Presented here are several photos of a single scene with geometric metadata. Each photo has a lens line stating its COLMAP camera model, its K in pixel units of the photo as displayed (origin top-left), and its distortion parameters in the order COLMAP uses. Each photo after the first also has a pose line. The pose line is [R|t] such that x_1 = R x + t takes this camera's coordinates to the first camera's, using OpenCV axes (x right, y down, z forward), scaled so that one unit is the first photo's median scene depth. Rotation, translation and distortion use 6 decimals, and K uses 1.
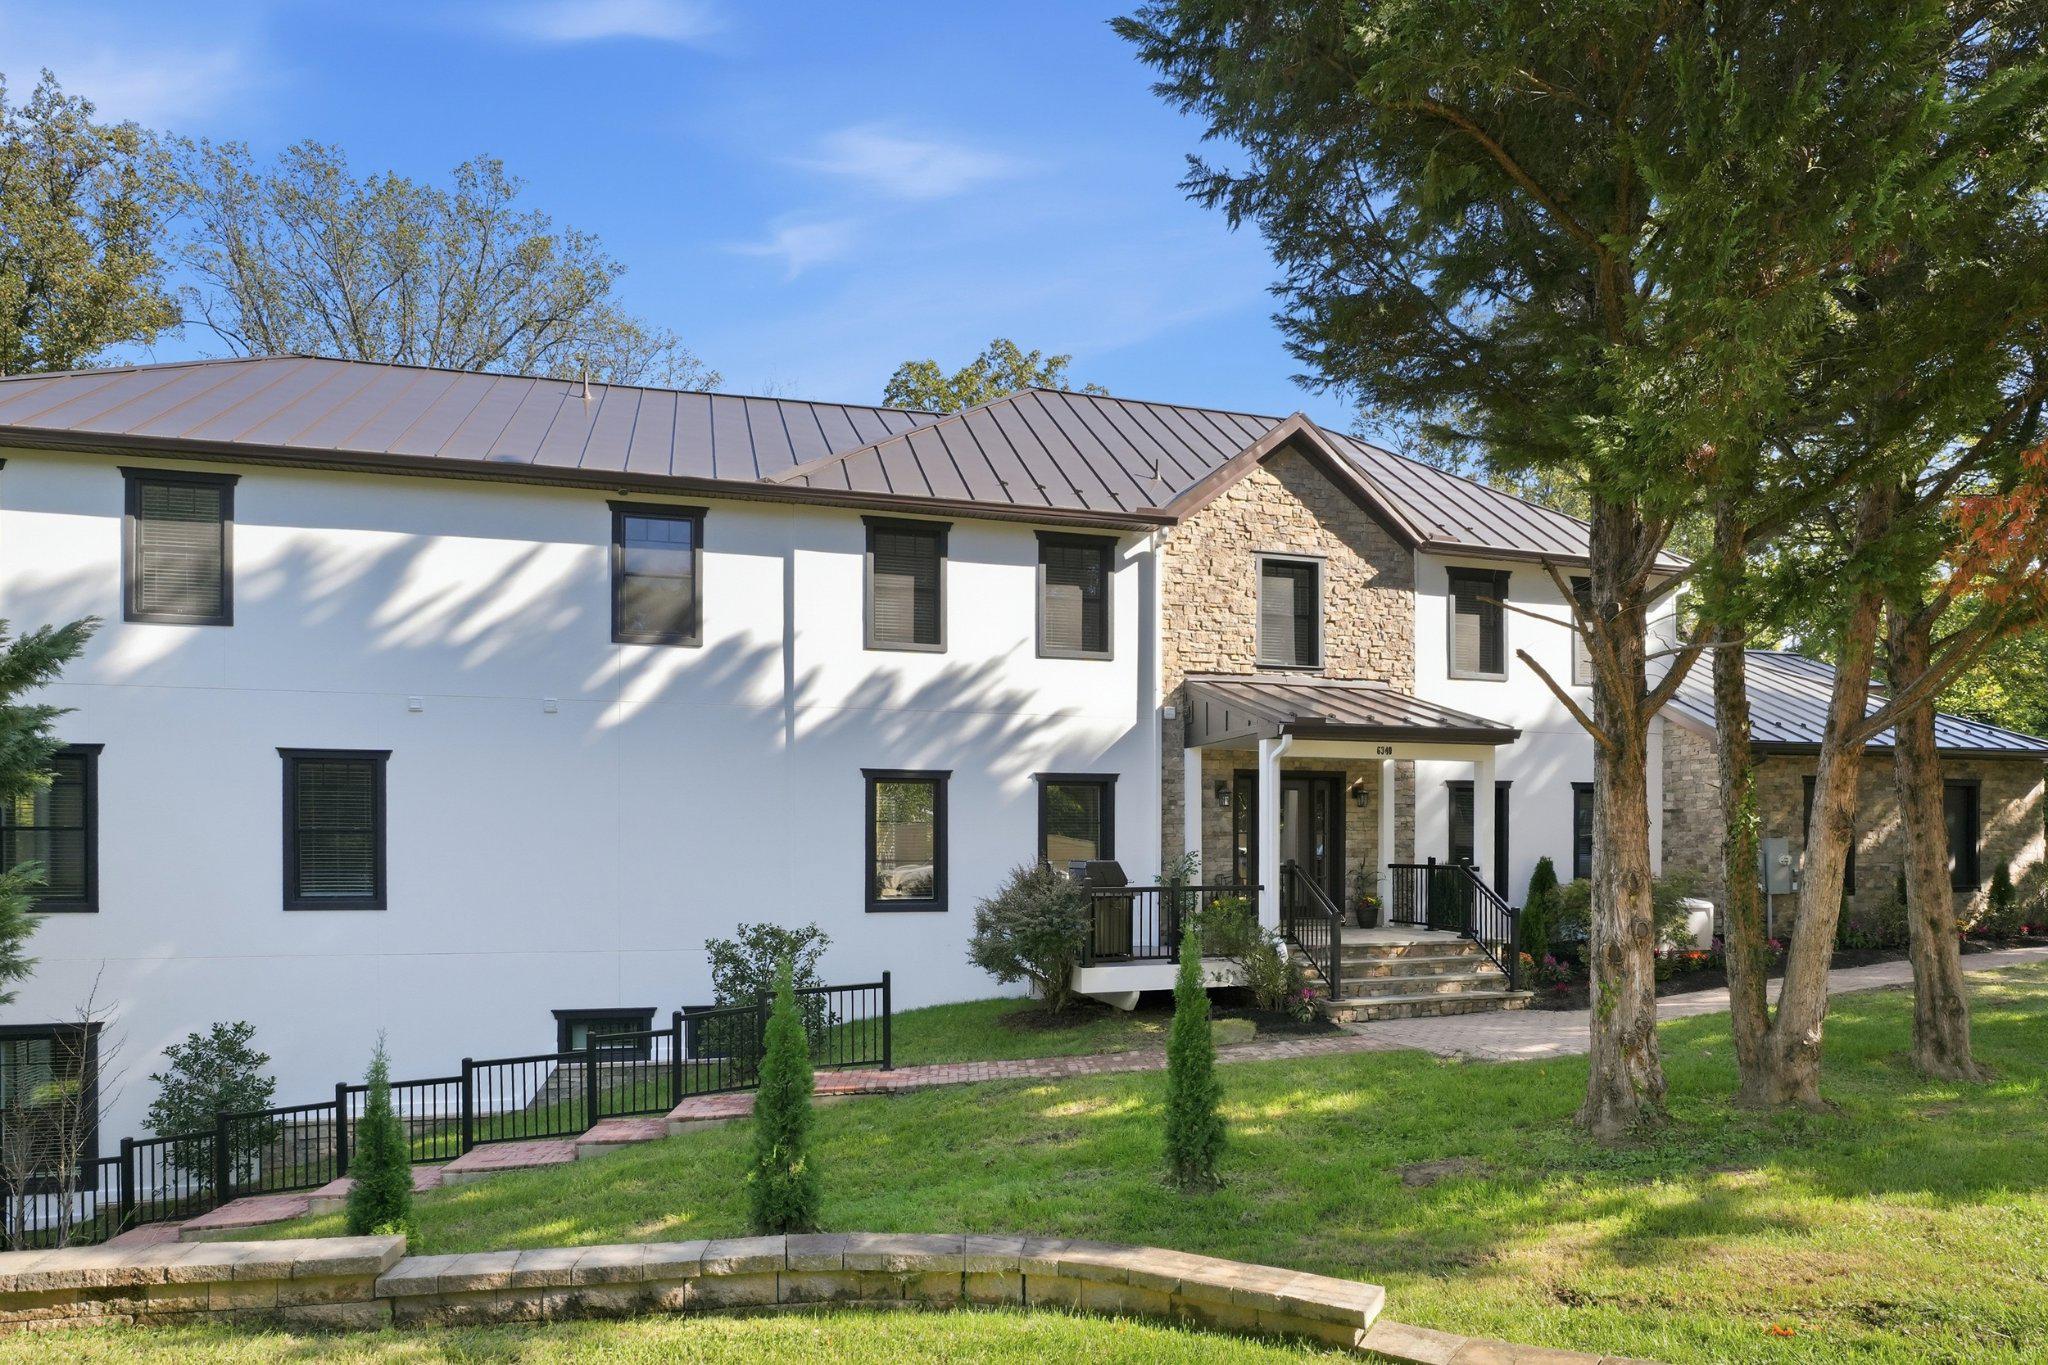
lens RADIAL K [[1001.8, 0, 1023.3], [0, 1001.8, 724.2], [0, 0, 1]] dist [-0.029207, -0.000010]
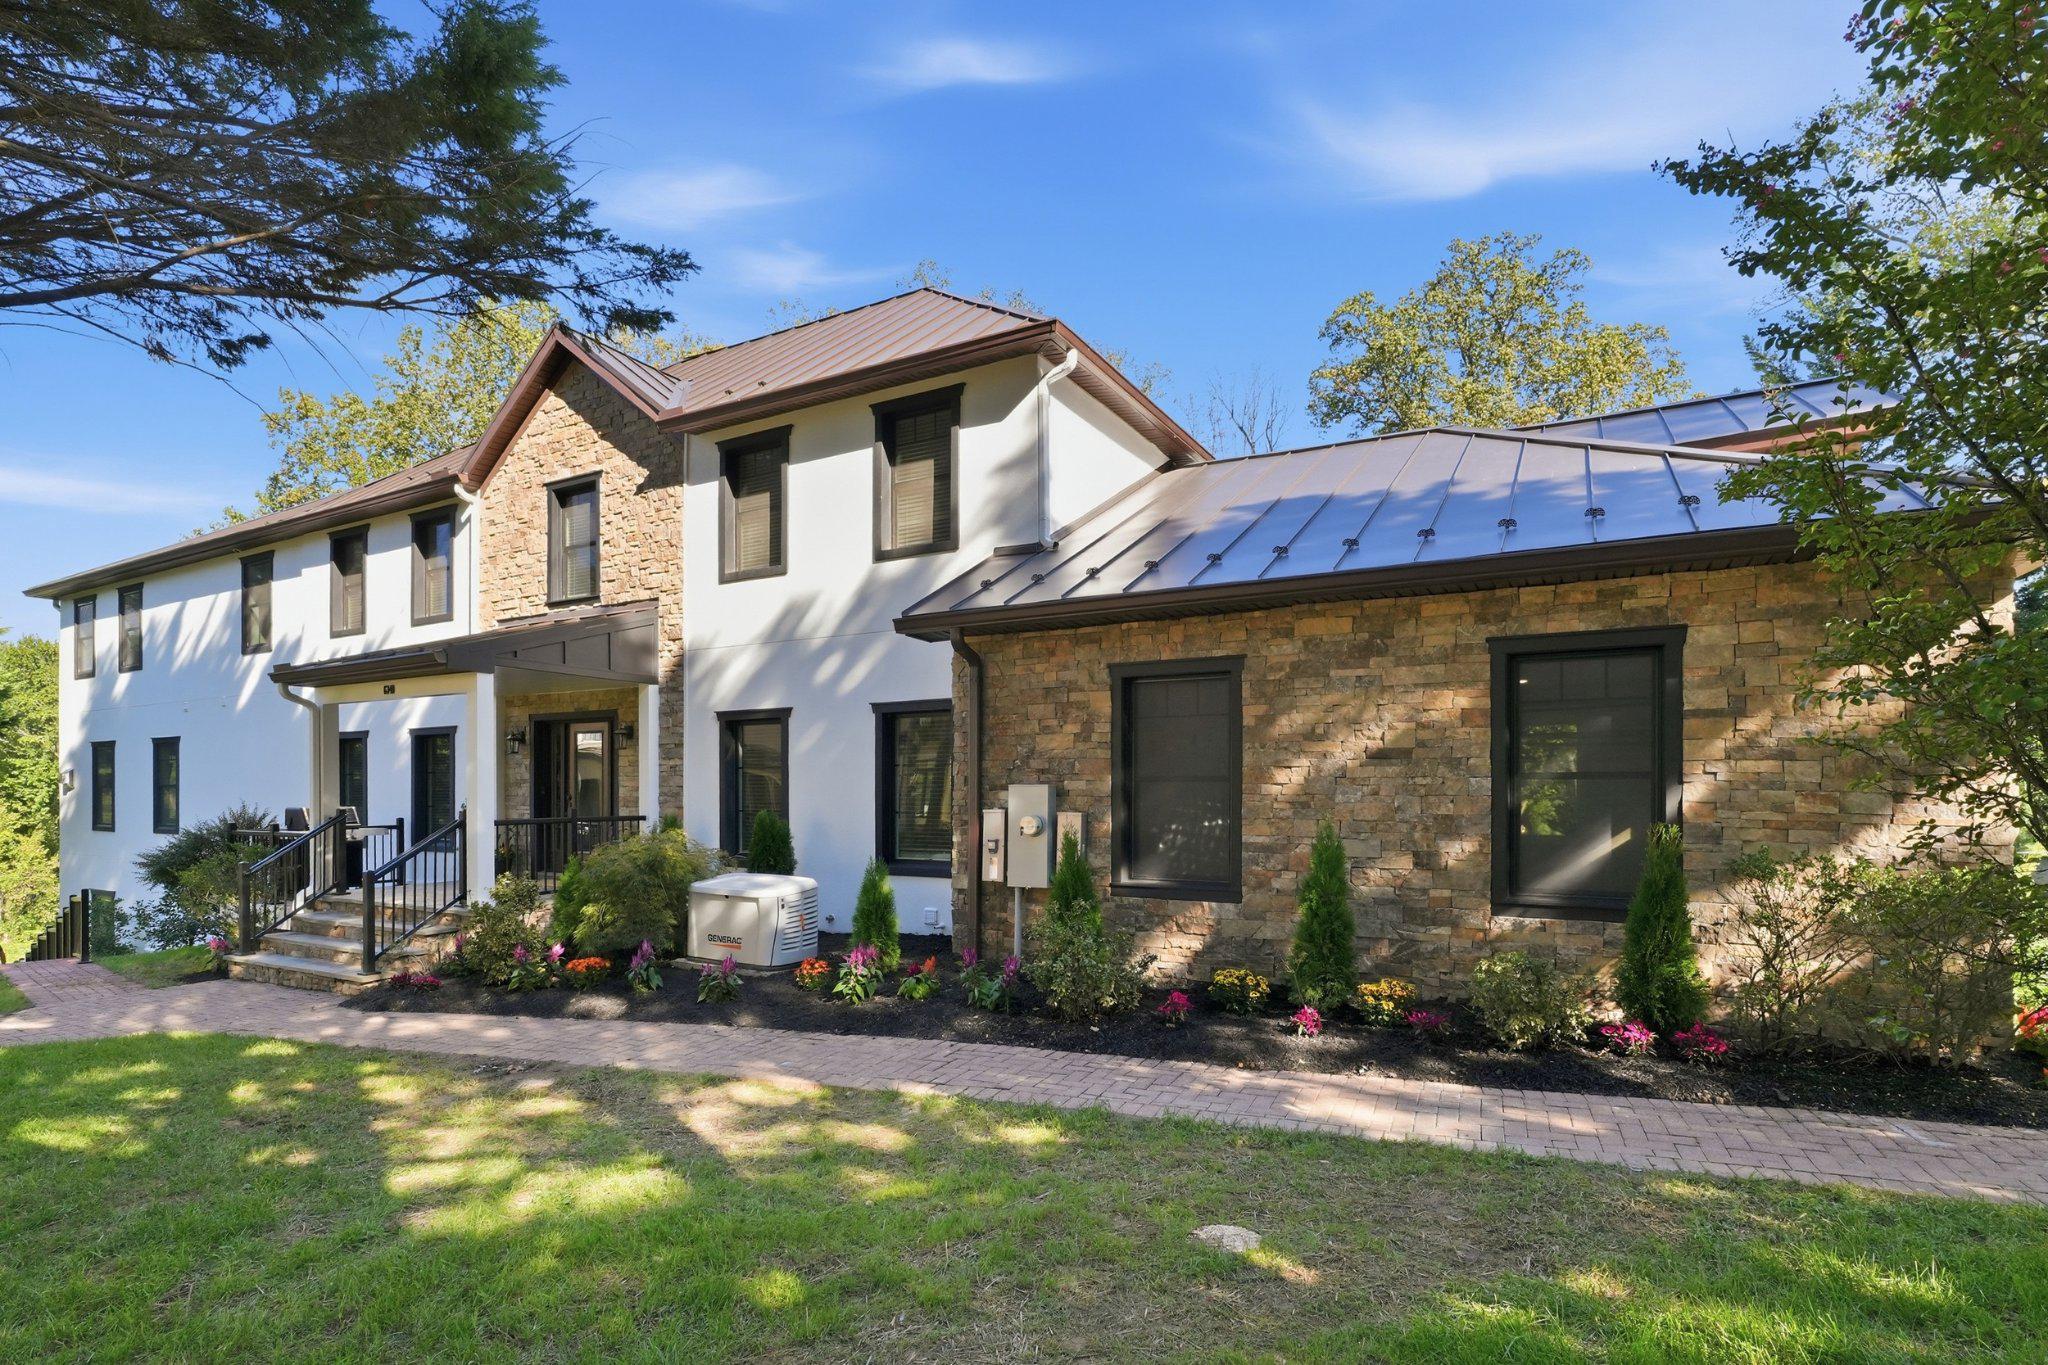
lens RADIAL K [[940.4, 0, 1024.0], [0, 940.4, 682.5], [0, 0, 1]] dist [0.001696, 0.000490]
pose [[0.737352, -0.078143, -0.670974, 1.193950], [0.085102, 0.996118, -0.022489, 0.075974], [0.670127, -0.040519, 0.741140, 0.656553]]
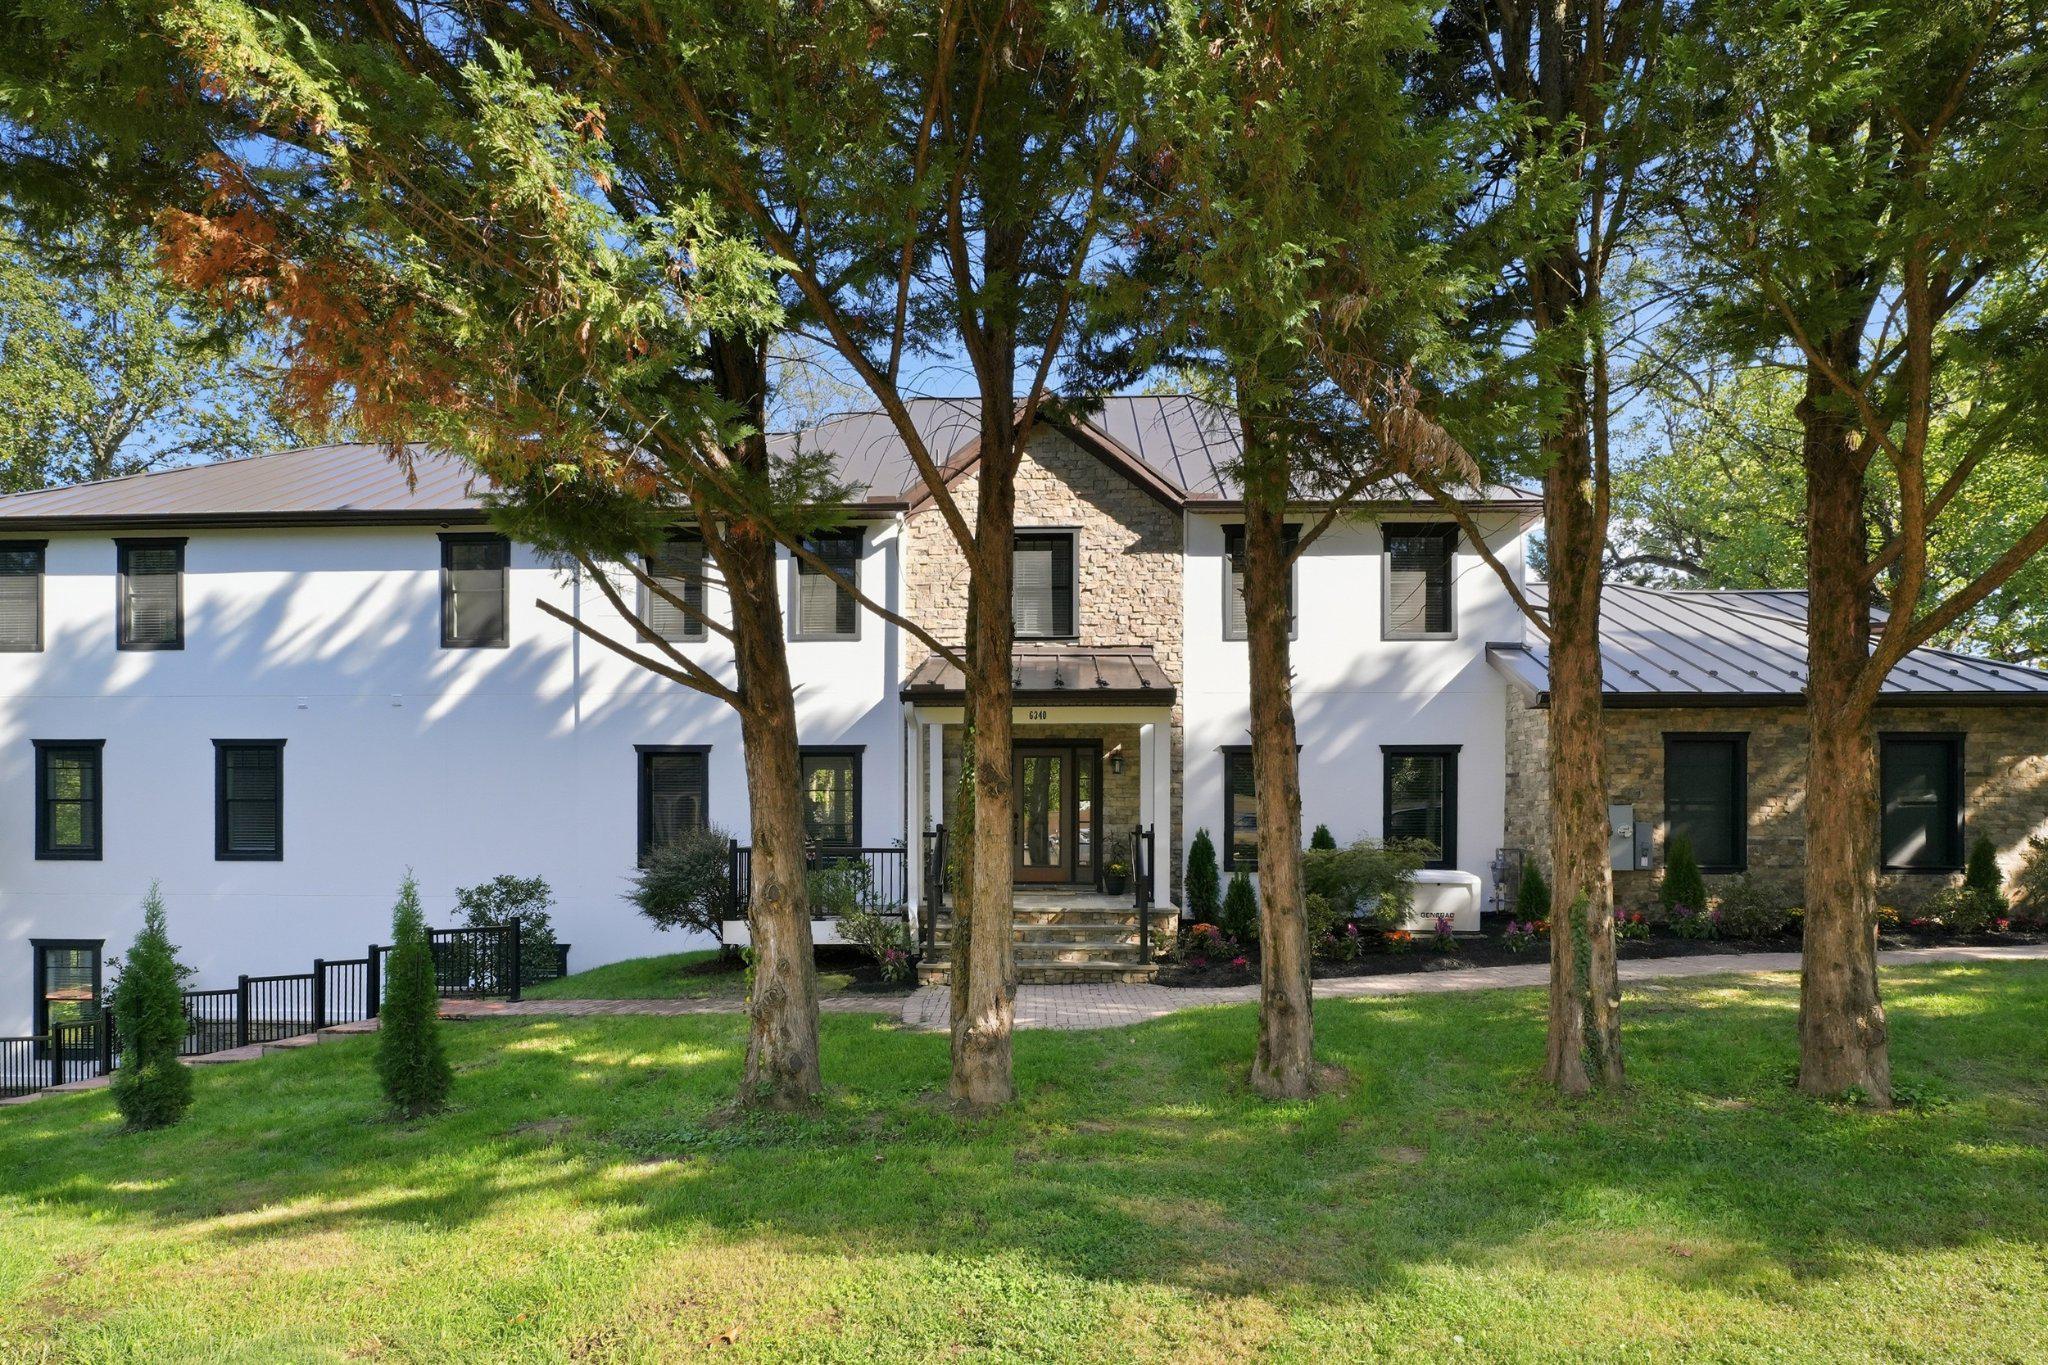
lens RADIAL K [[900.8, 0, 1023.3], [0, 900.8, 709.6], [0, 0, 1]] dist [-0.003942, -0.000268]
pose [[0.958982, -0.031713, -0.281687, 0.525382], [0.032617, 0.999467, -0.001482, 0.017728], [0.281584, -0.007767, 0.959505, 0.113136]]
